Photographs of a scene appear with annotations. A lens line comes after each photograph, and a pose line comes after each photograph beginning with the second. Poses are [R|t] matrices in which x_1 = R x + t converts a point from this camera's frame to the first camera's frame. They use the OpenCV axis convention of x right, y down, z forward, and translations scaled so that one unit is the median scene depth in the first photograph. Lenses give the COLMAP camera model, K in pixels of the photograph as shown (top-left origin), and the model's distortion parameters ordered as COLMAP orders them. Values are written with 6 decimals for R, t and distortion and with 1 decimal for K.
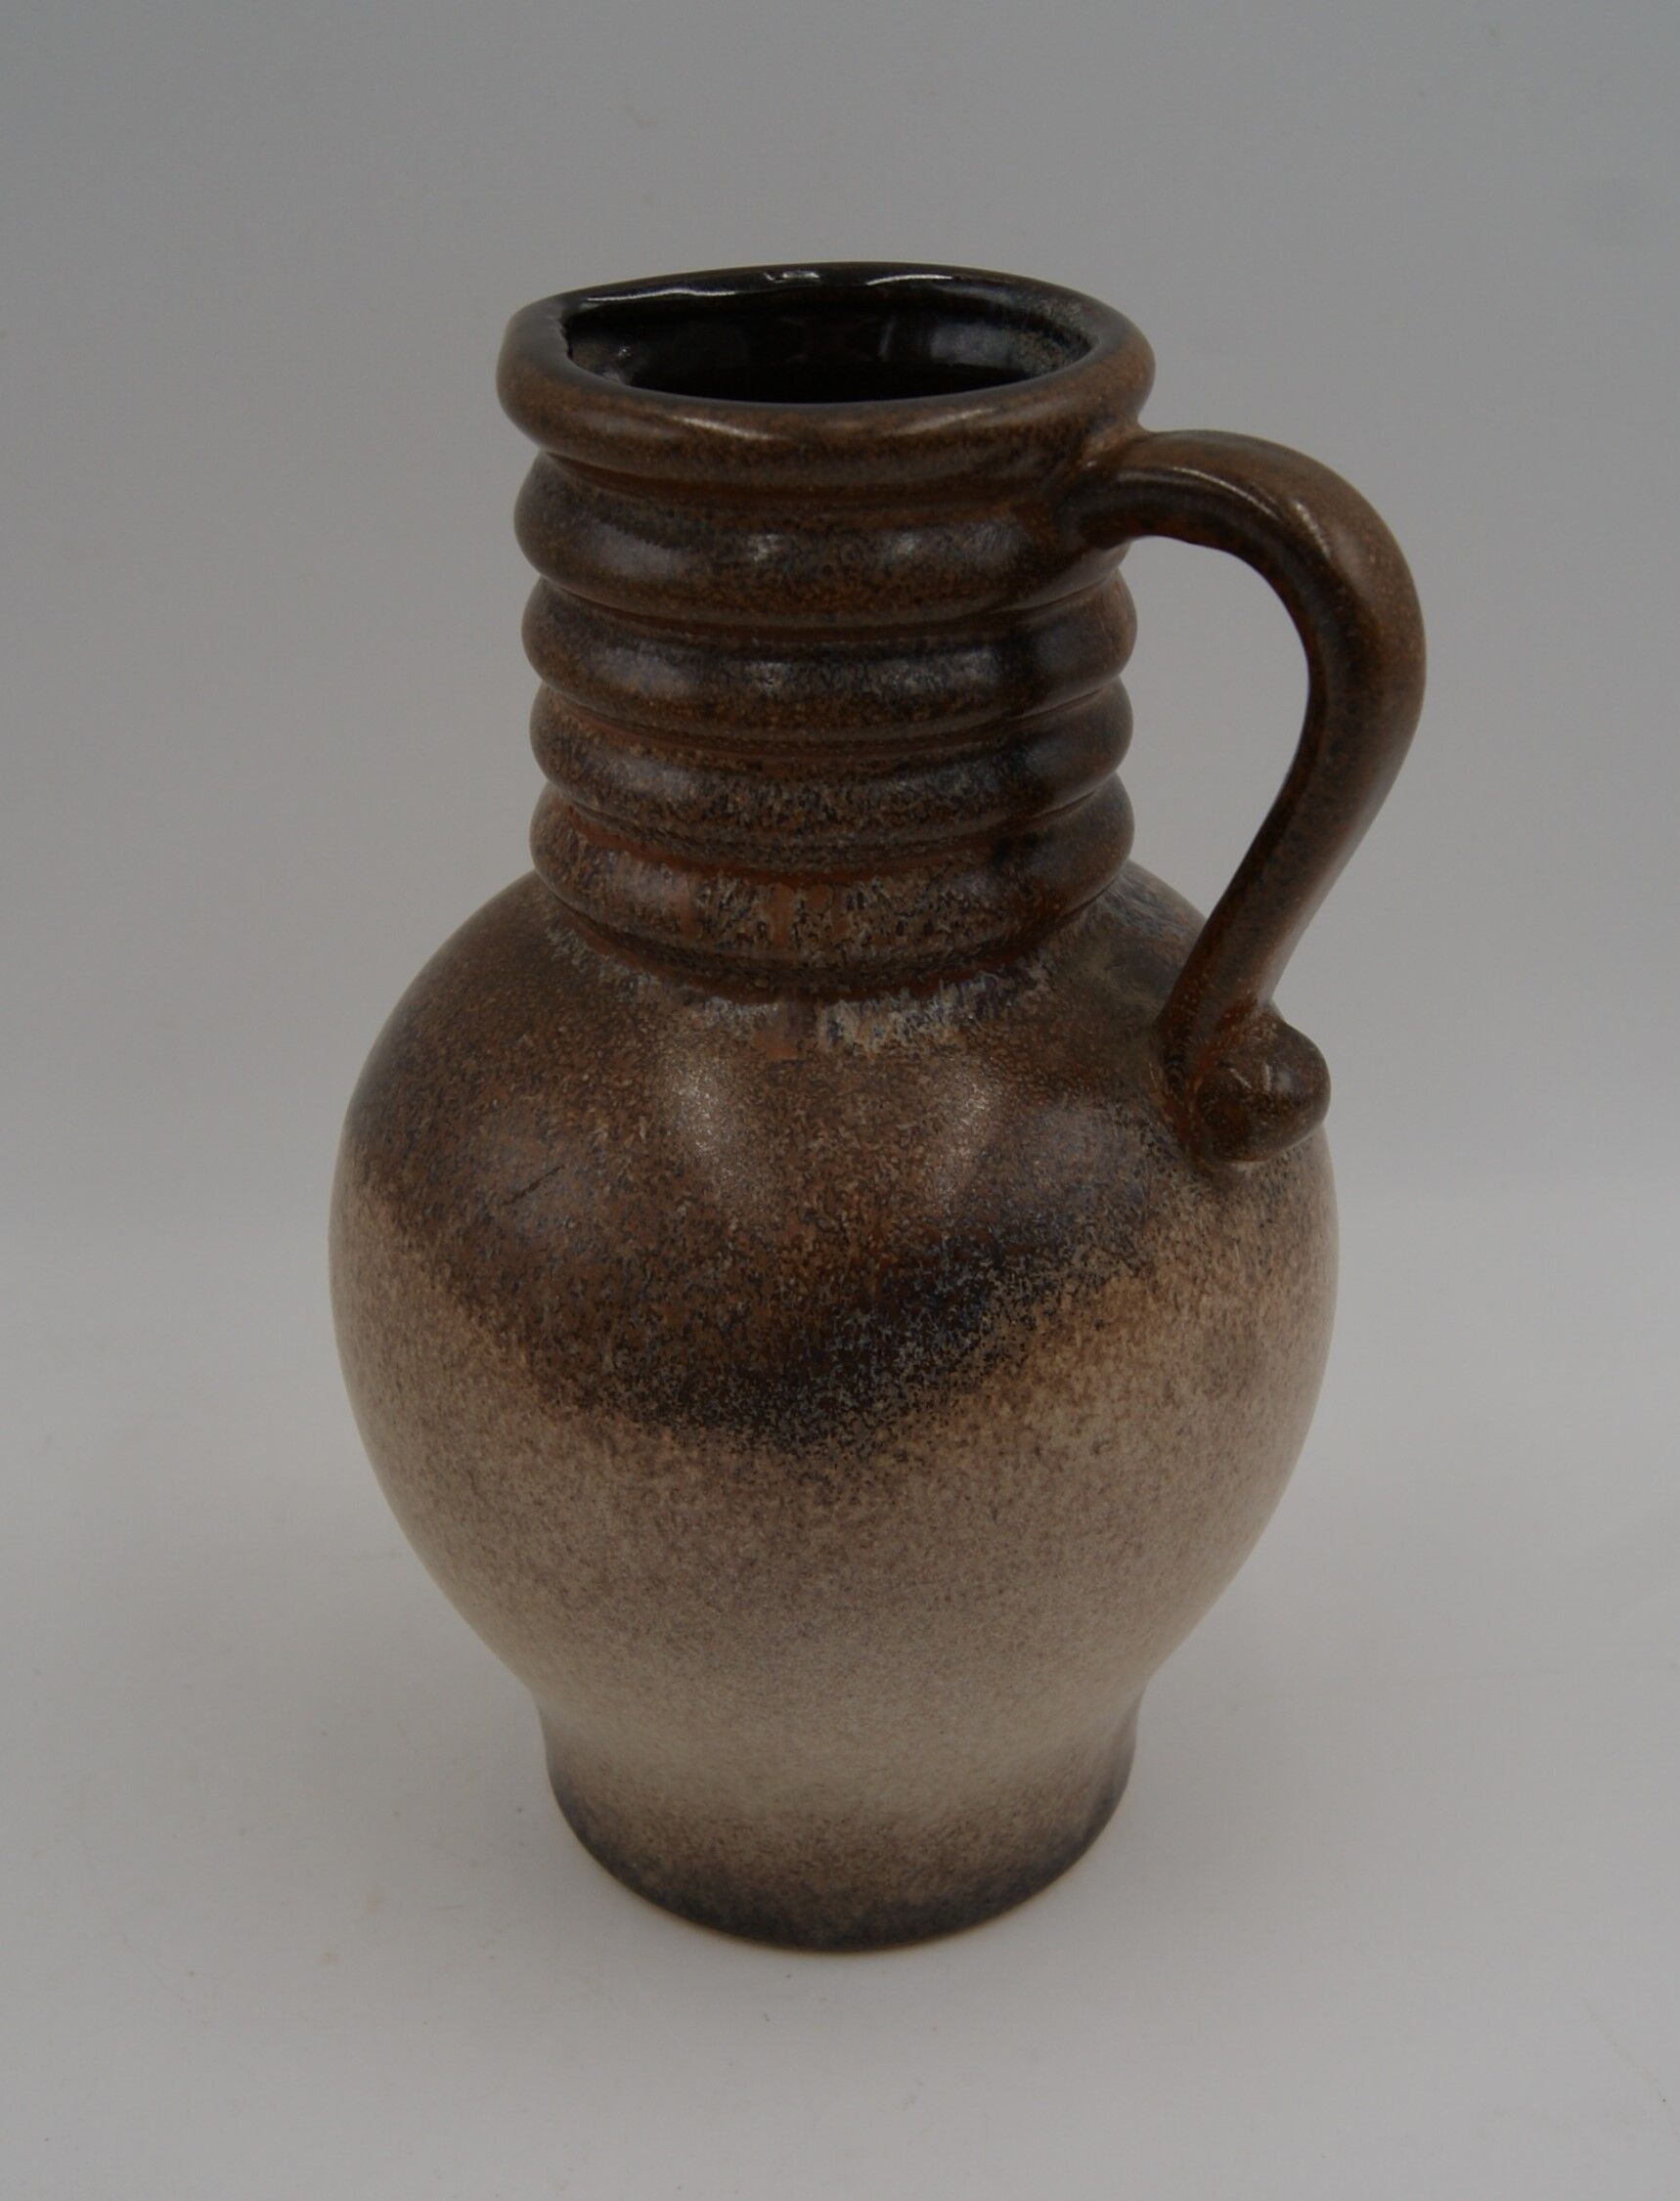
lens RADIAL K [[3029.1, 0, 806.4], [0, 3029.1, 1172.3], [0, 0, 1]] dist [-0.091808, 0.000000]
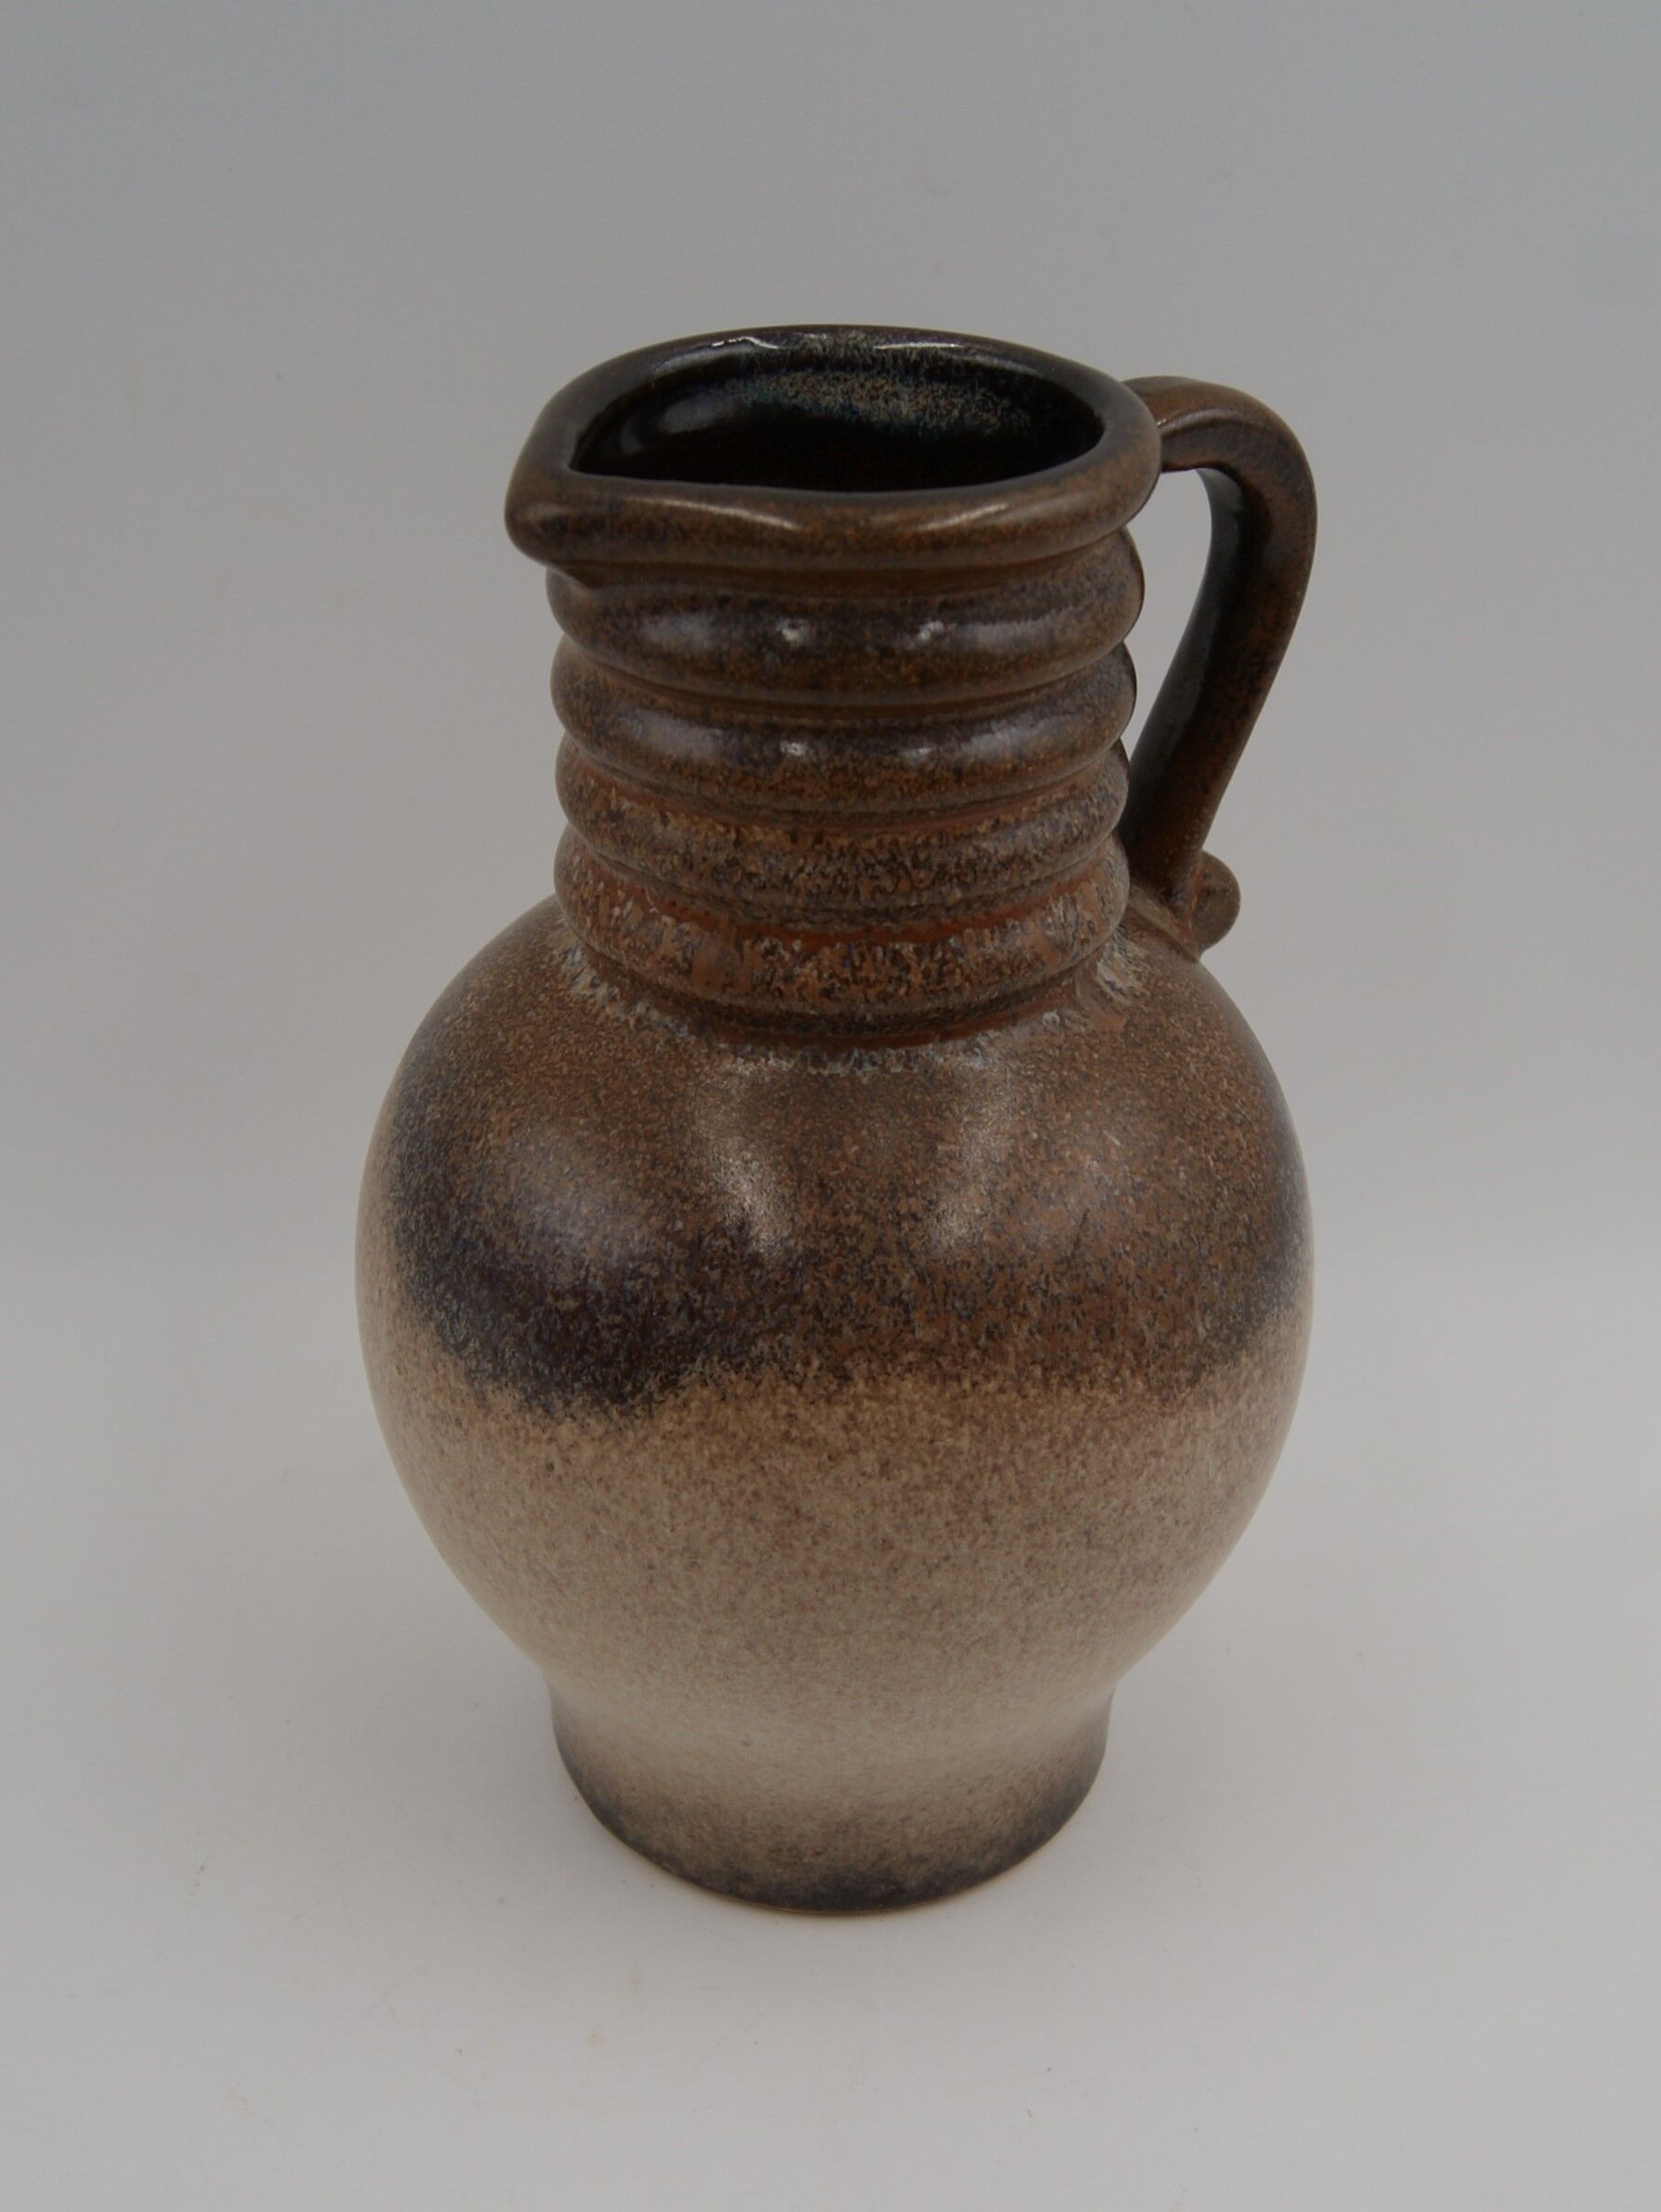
lens RADIAL K [[2901.9, 0, 915.0], [0, 2901.9, 1170.1], [0, 0, 1]] dist [-0.090850, 0.000000]
pose [[0.343000, -0.482333, 0.806044, -0.911379], [0.439876, 0.840674, 0.315873, -0.360443], [-0.829976, 0.246215, 0.500518, 0.542150]]
